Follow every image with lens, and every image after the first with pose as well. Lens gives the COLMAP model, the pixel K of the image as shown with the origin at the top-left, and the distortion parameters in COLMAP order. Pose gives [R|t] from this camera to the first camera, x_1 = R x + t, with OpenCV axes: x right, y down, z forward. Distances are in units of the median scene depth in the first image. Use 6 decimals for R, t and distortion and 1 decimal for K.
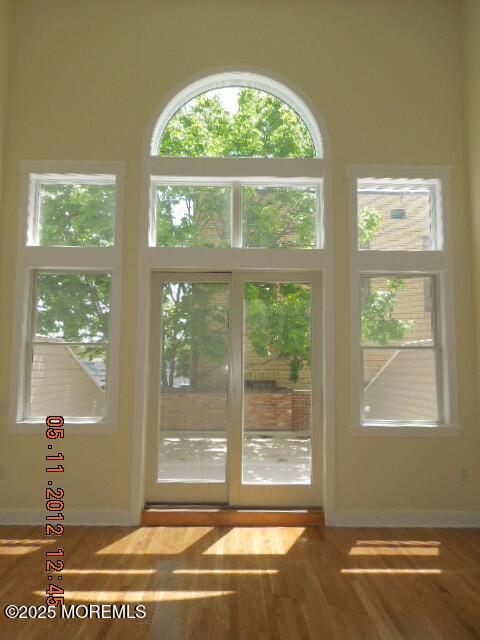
lens RADIAL K [[481.8, 0, 240.0], [0, 481.8, 320.0], [0, 0, 1]] dist [-0.004380, -0.000344]
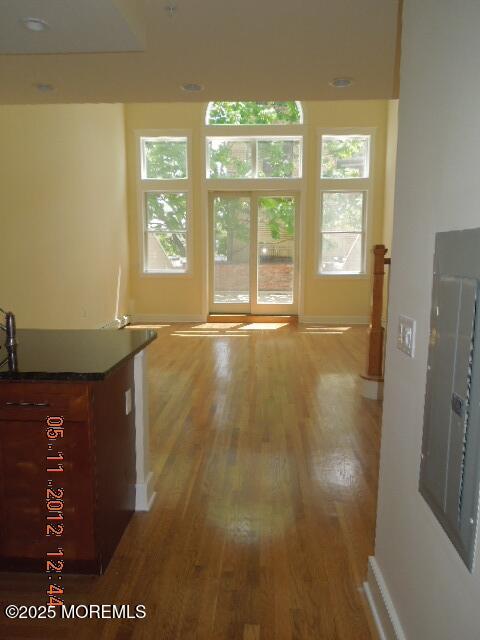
lens RADIAL K [[481.8, 0, 240.0], [0, 481.8, 320.0], [0, 0, 1]] dist [-0.004380, -0.000344]
pose [[0.997520, 0.003081, -0.070319, 0.070215], [0.013721, 0.971365, 0.237195, -0.060216], [0.069036, -0.237572, 0.968914, -0.901402]]
